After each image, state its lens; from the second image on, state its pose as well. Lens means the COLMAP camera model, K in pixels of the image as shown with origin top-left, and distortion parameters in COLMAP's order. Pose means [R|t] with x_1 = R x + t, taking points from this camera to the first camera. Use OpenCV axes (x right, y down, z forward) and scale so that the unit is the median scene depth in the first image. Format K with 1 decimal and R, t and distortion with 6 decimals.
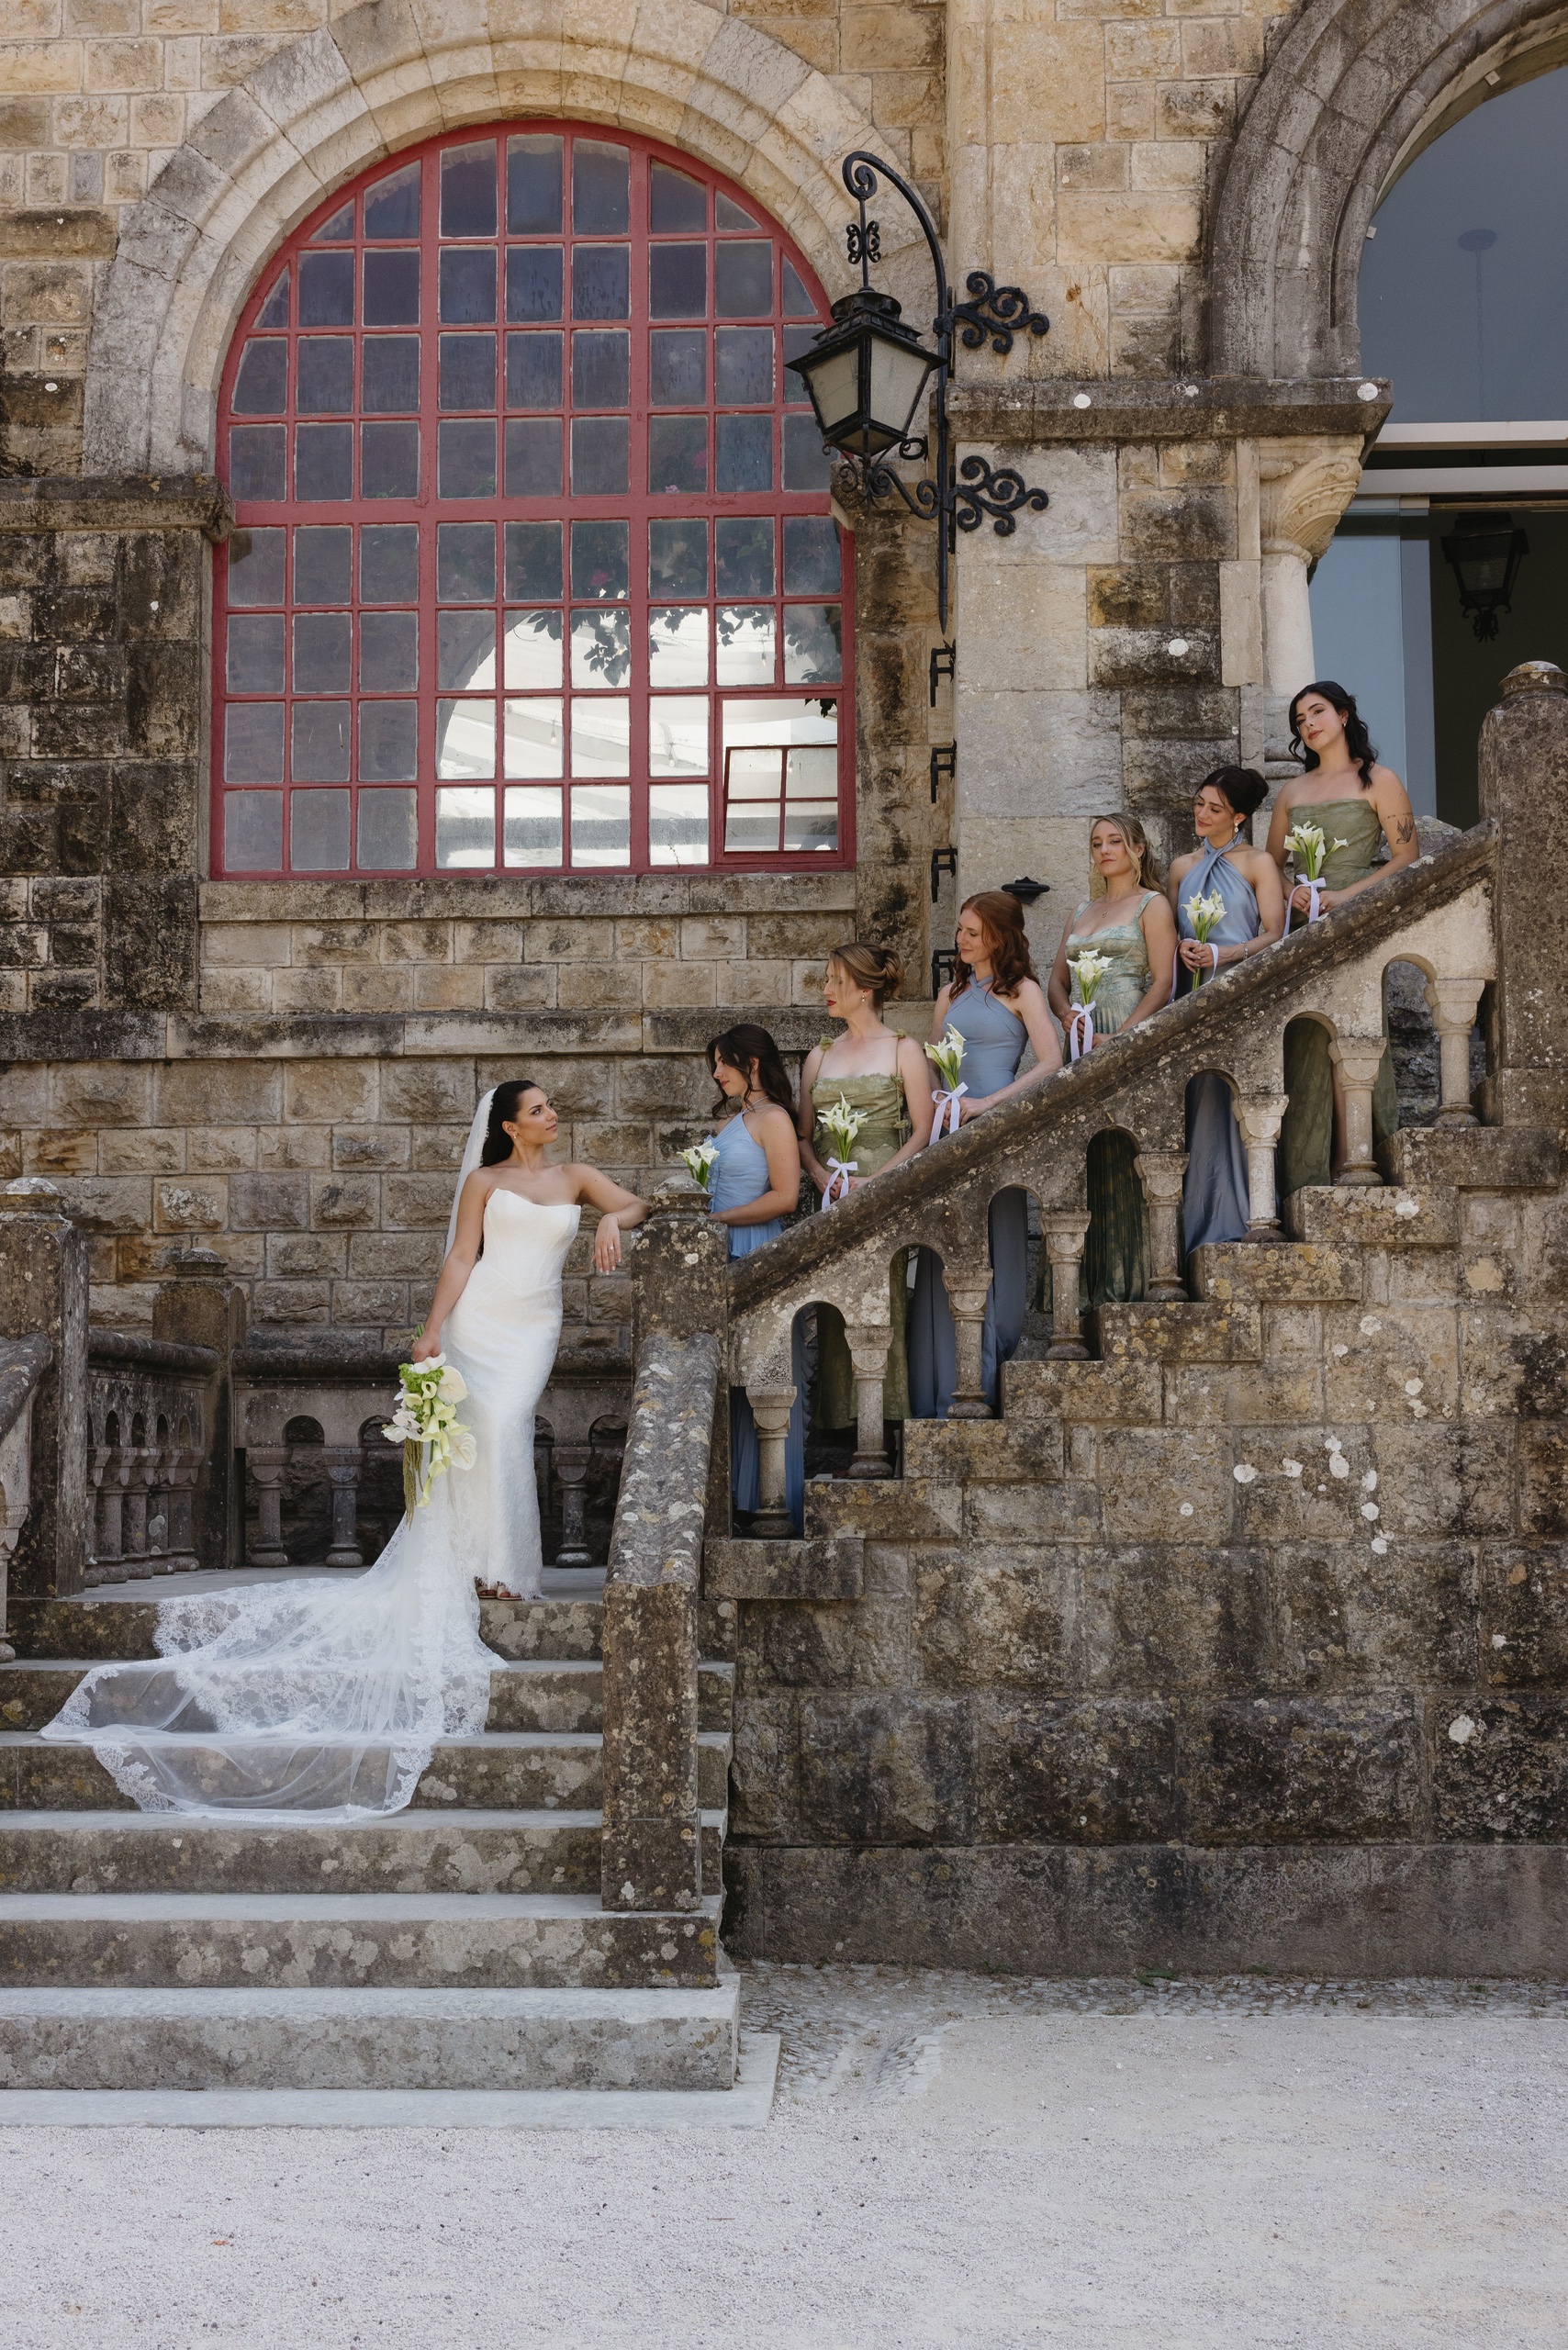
lens RADIAL K [[2443.2, 0, 772.2], [0, 2443.2, 1267.1], [0, 0, 1]] dist [-0.003628, 0.036480]
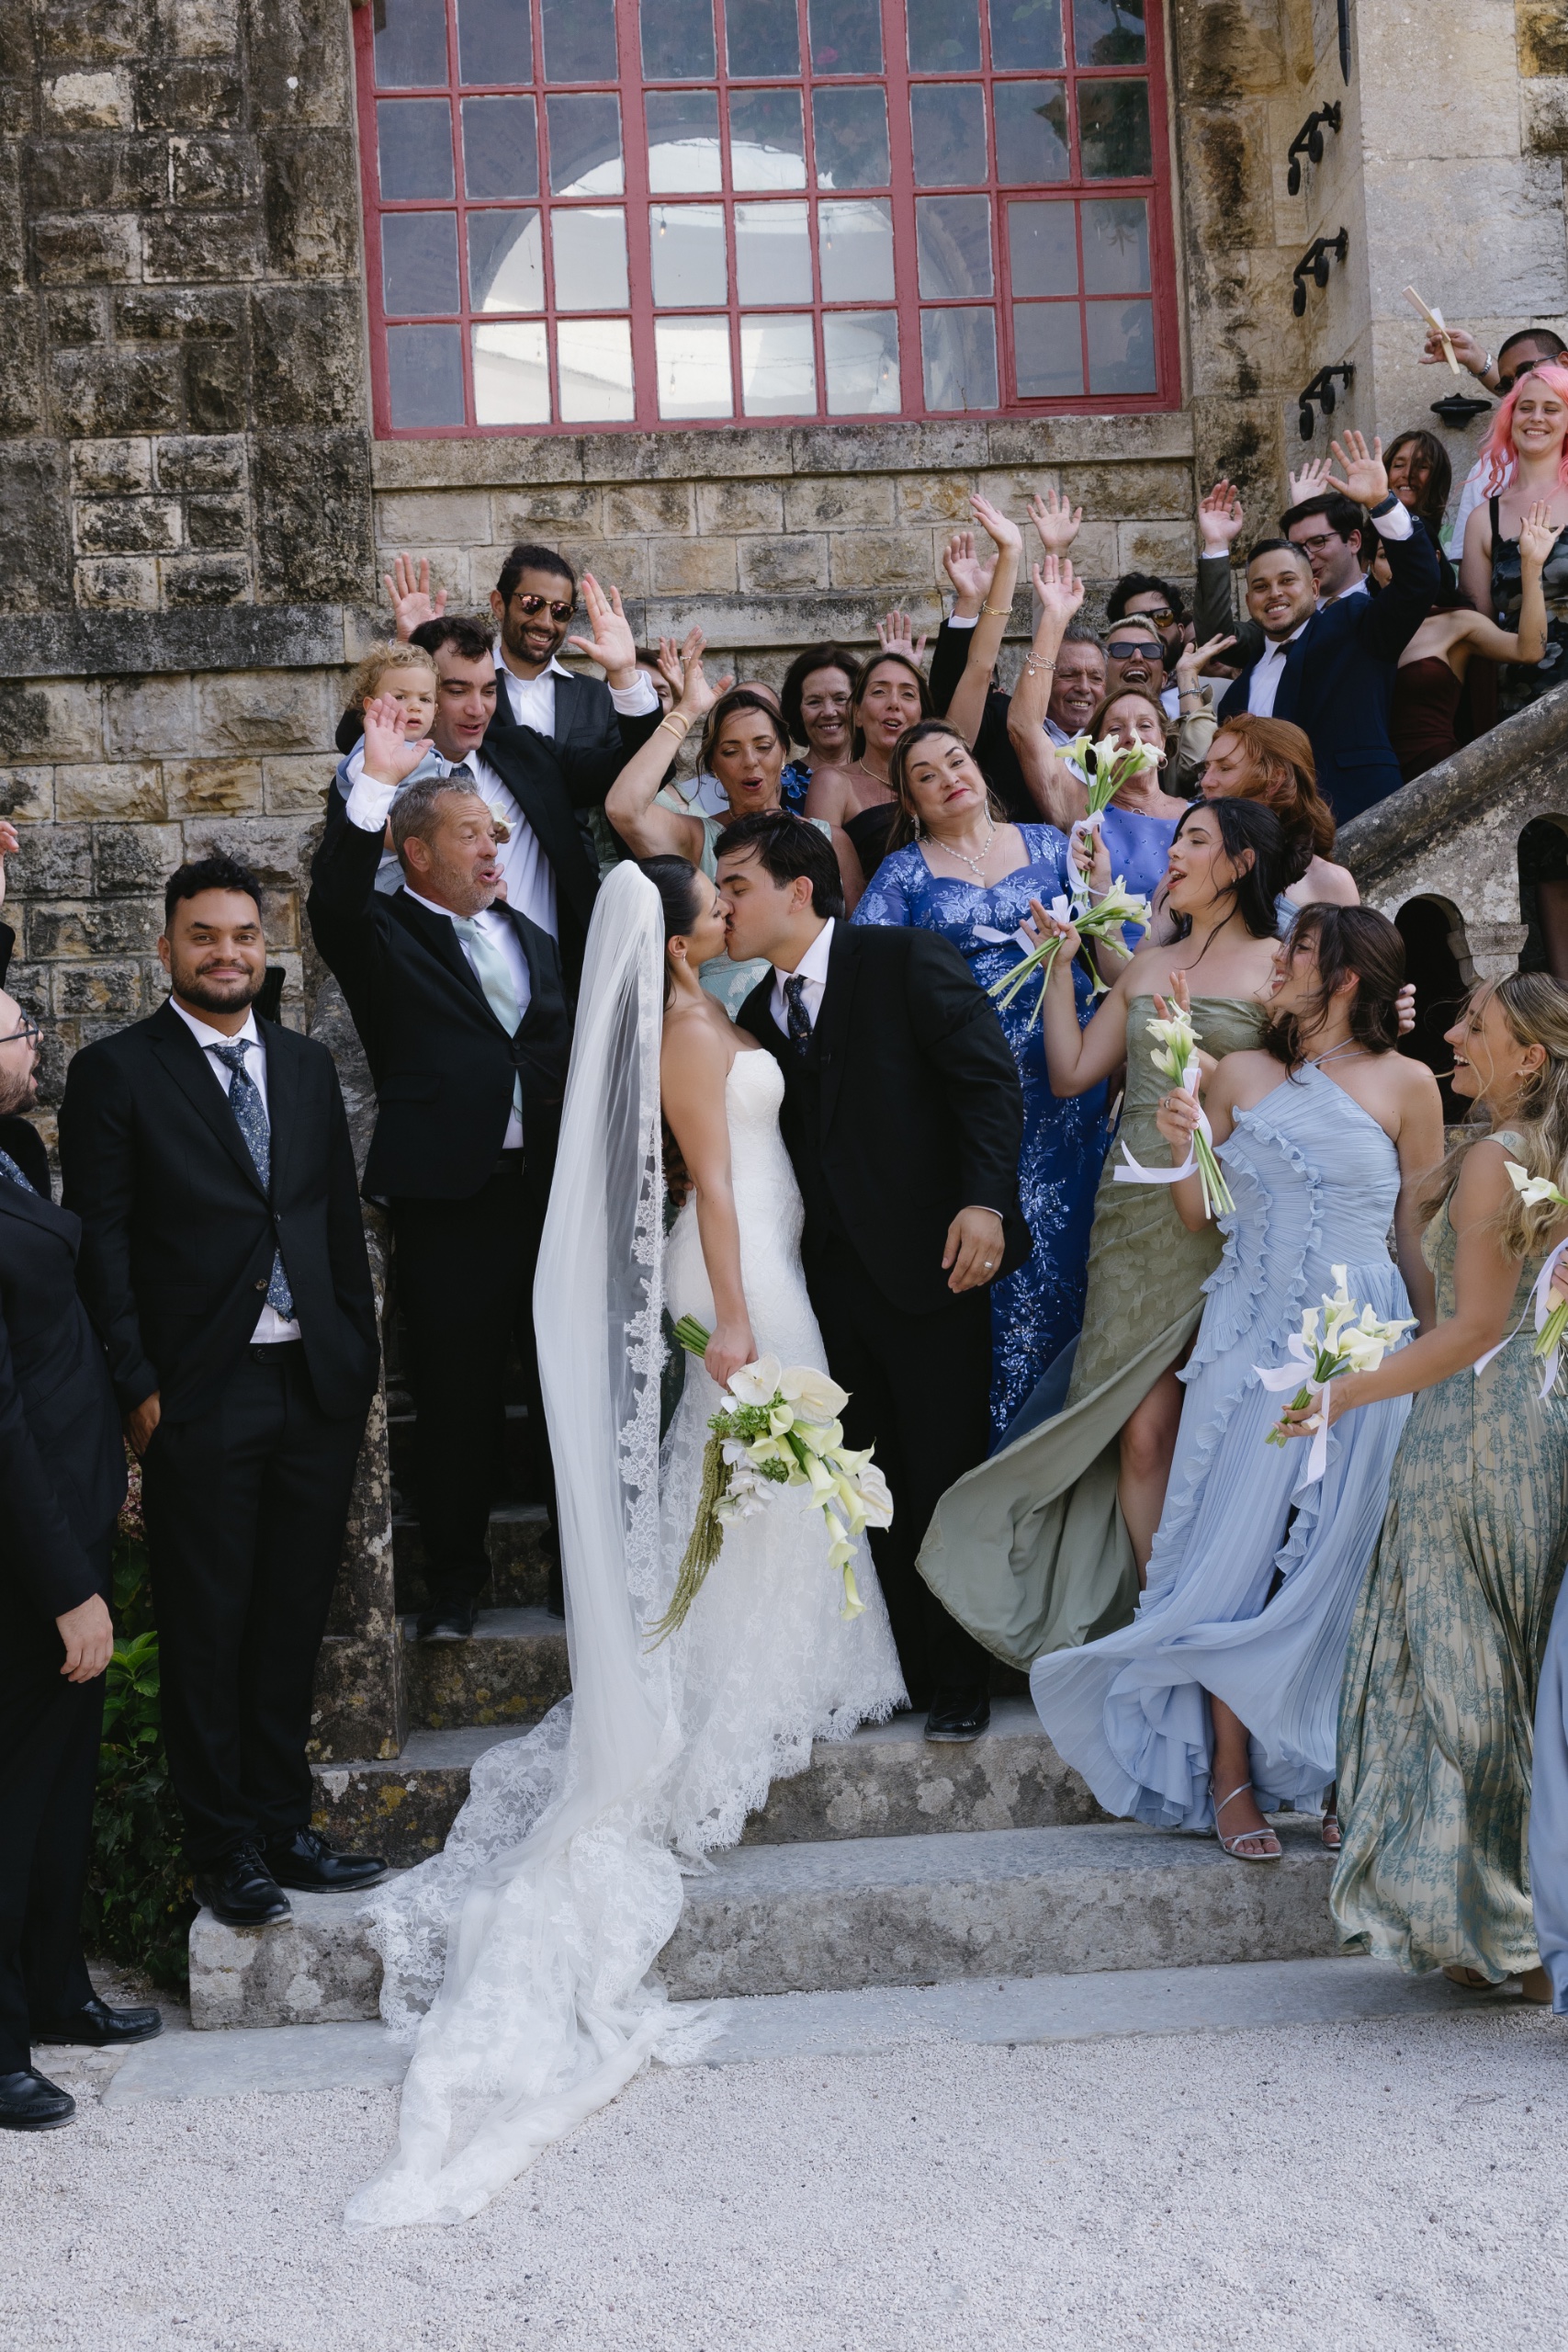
lens RADIAL K [[2522.3, 0, 773.9], [0, 2522.3, 1174.7], [0, 0, 1]] dist [-0.004856, 0.008724]
pose [[0.995739, -0.042435, 0.081867, -0.182868], [0.036884, 0.996992, 0.068159, 0.029063], [-0.084513, -0.064849, 0.994310, 0.164262]]
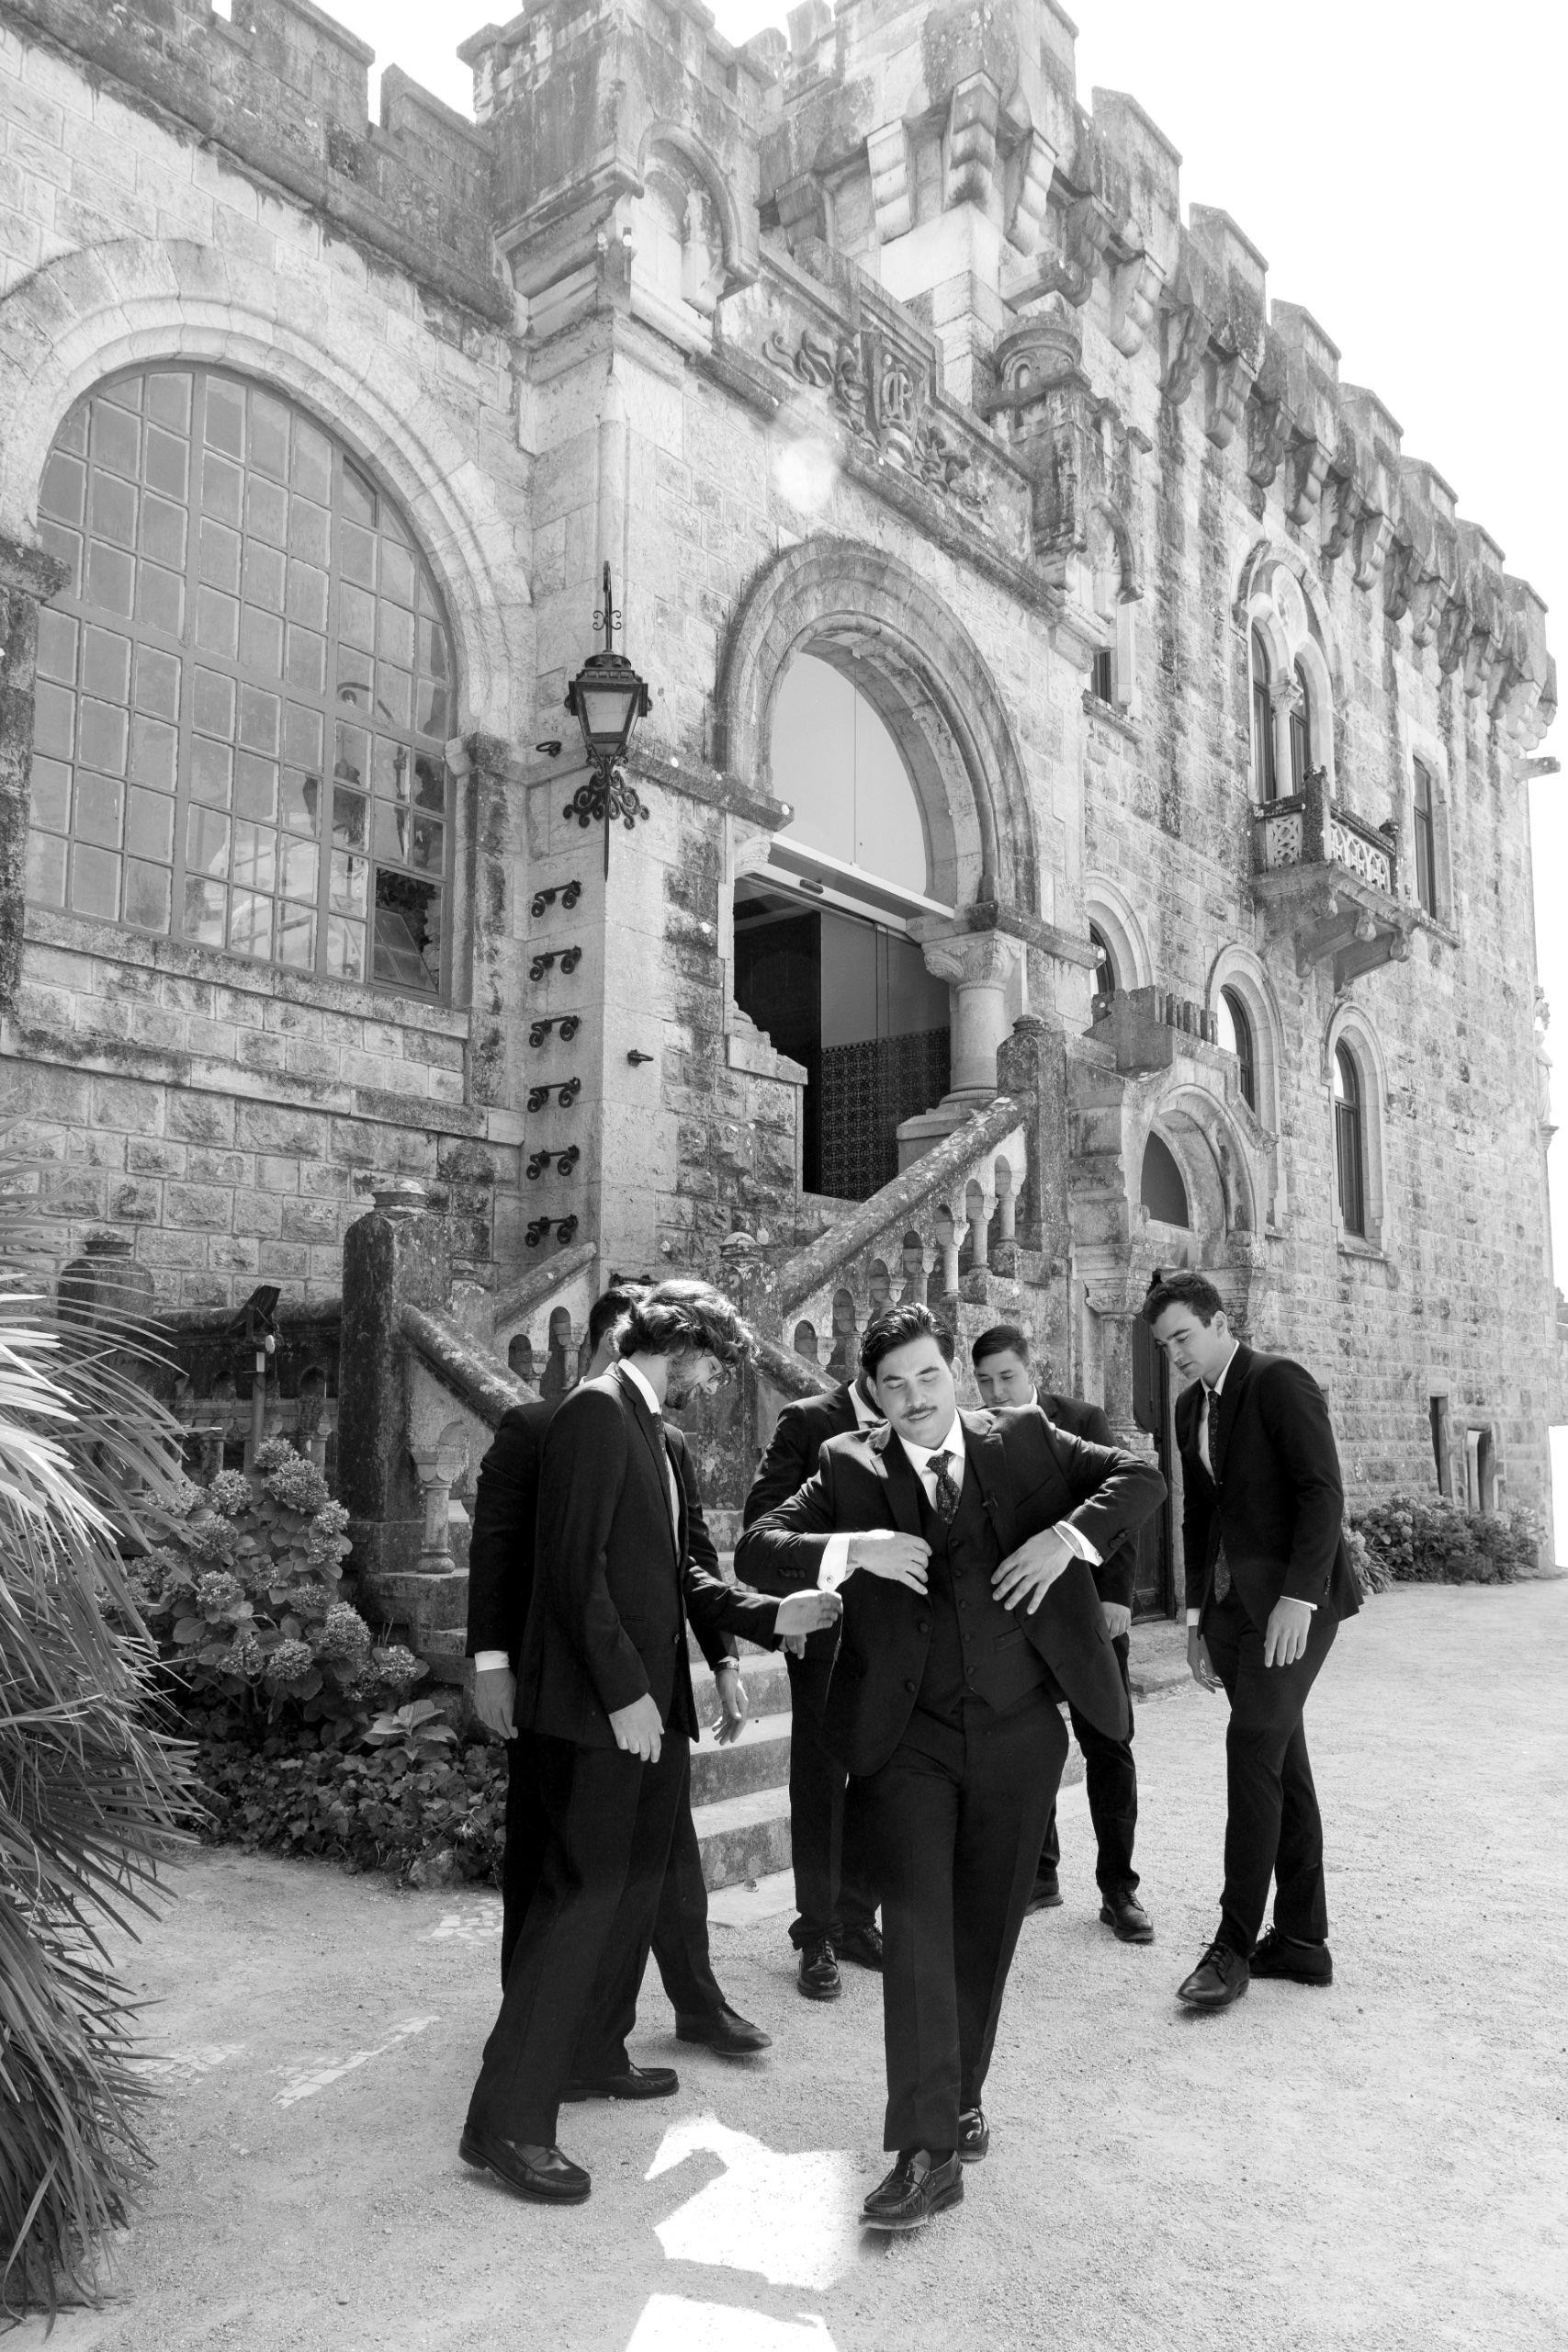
lens RADIAL K [[1740.4, 0, 770.3], [0, 1740.4, 1210.6], [0, 0, 1]] dist [0.017264, -0.006159]
pose [[0.611718, 0.112184, 0.783081, -0.646807], [-0.068038, 0.993687, -0.089207, 0.033150], [-0.788145, 0.001290, 0.615489, 0.228928]]
